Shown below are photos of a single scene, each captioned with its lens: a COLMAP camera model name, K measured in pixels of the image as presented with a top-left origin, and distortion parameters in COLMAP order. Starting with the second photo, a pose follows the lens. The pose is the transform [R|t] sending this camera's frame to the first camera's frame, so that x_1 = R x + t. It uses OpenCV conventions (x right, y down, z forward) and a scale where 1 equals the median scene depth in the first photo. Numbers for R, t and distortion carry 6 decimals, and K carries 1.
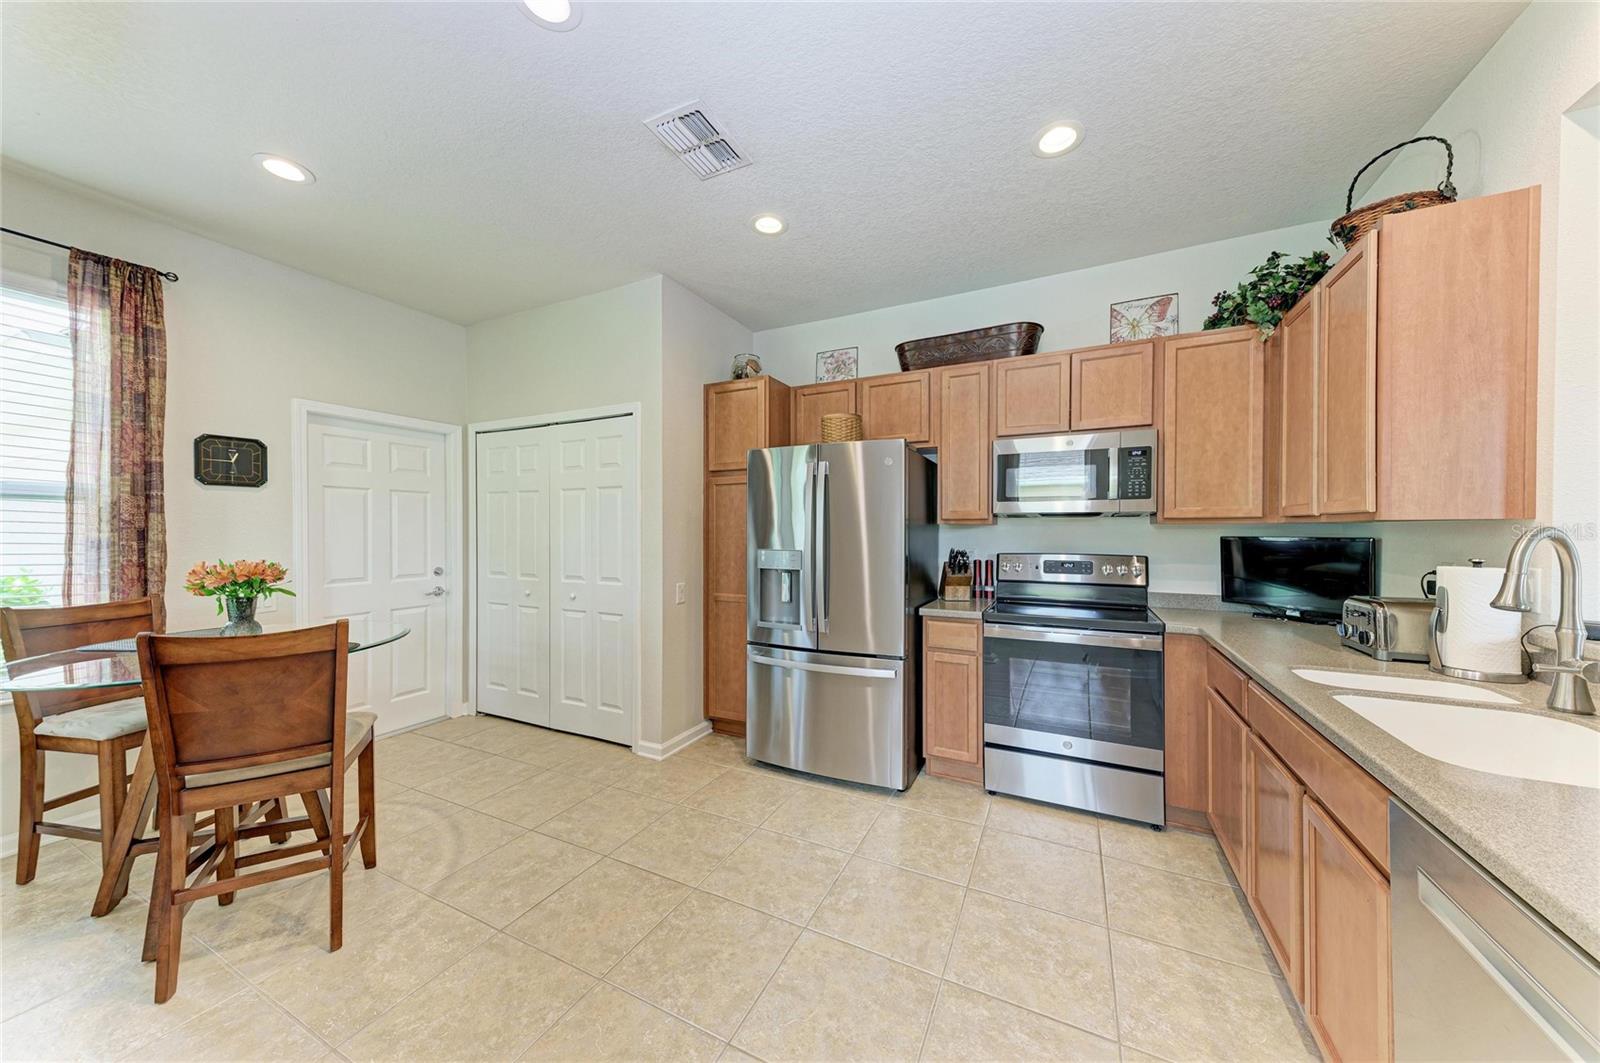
lens RADIAL K [[537.5, 0, 801.3], [0, 537.5, 532.8], [0, 0, 1]] dist [0.019816, -0.004276]
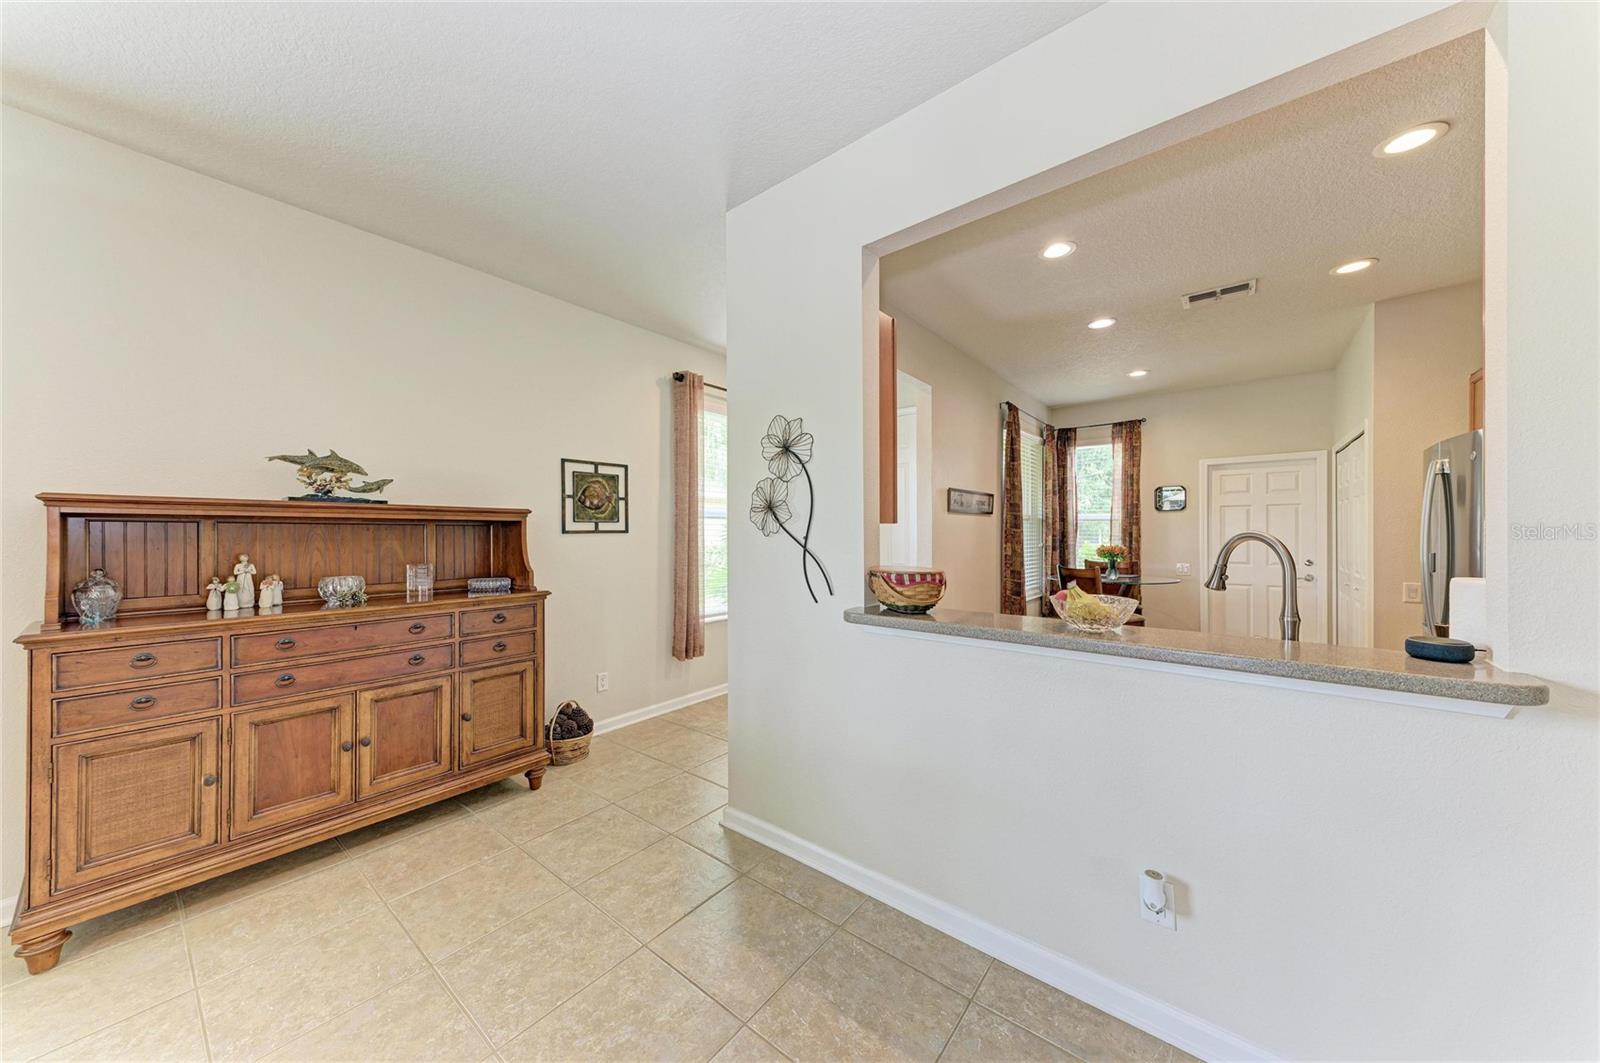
lens RADIAL K [[537.5, 0, 799.1], [0, 537.5, 534.9], [0, 0, 1]] dist [0.019816, -0.004276]
pose [[-0.210162, 0.004307, -0.977657, 1.307785], [-0.000236, 0.999990, 0.004456, -0.006755], [0.977667, 0.001167, -0.210159, 0.091683]]
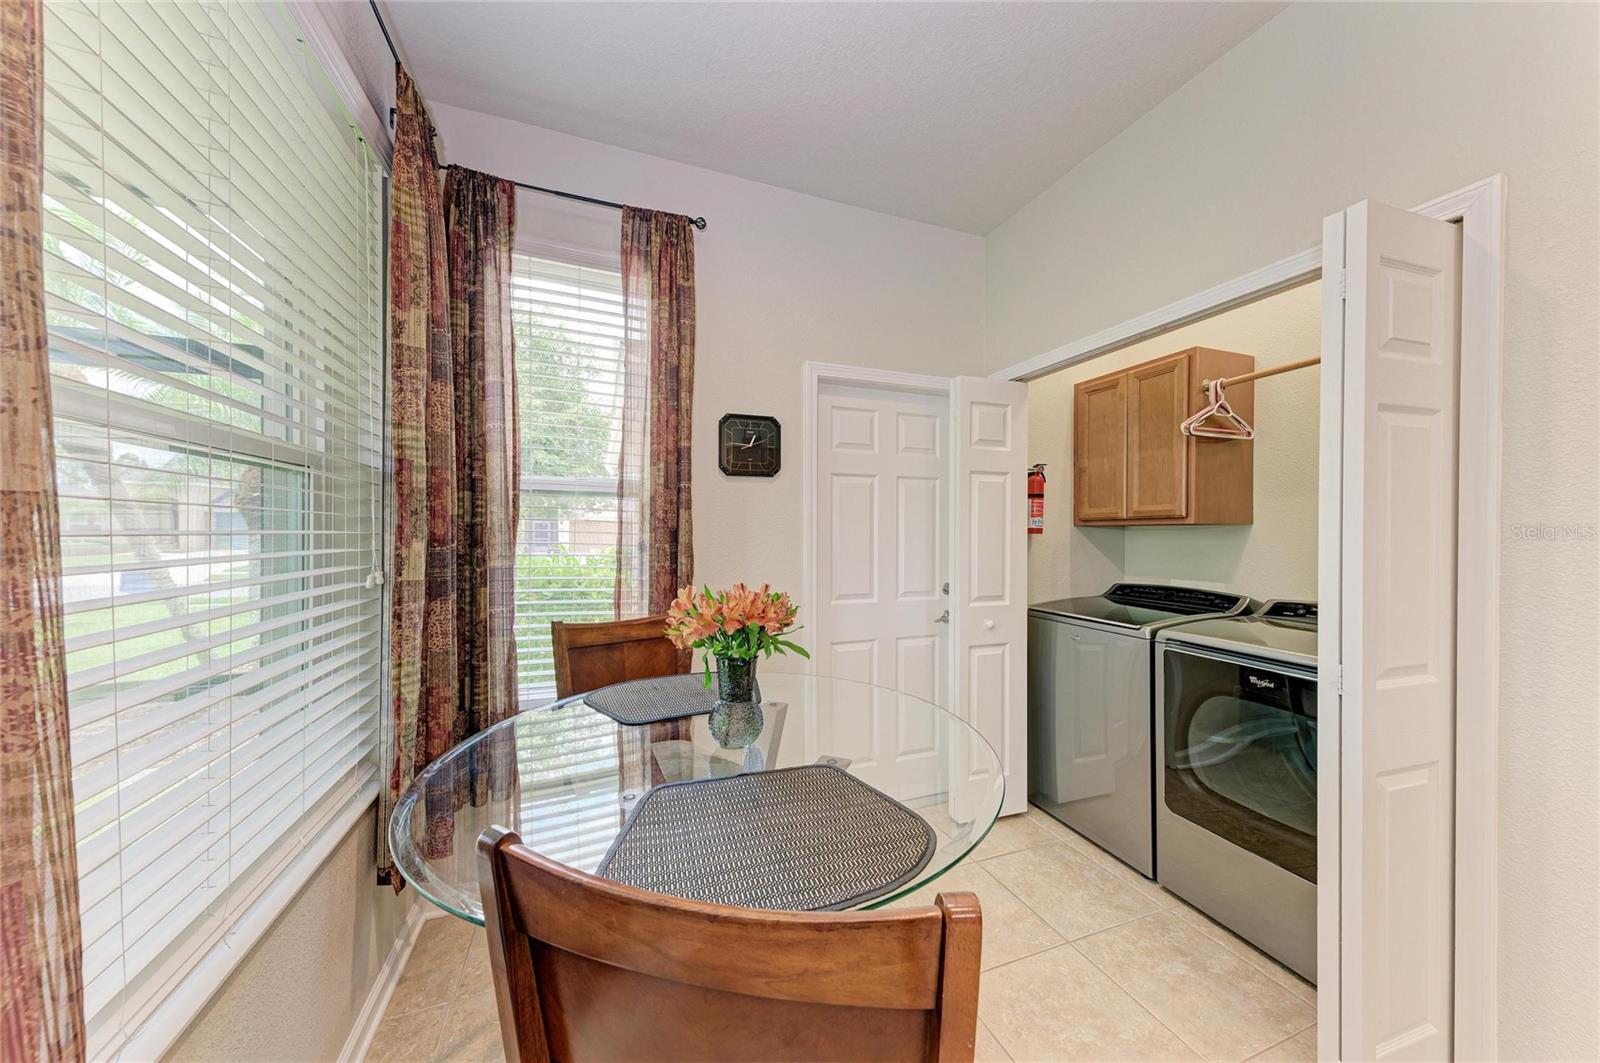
lens RADIAL K [[537.5, 0, 799.6], [0, 537.5, 533.4], [0, 0, 1]] dist [0.019816, -0.004276]
pose [[0.729323, 0.003458, -0.684160, -0.483729], [-0.006150, 0.999980, -0.001502, -0.000268], [0.684141, 0.005303, 0.729330, 0.512829]]
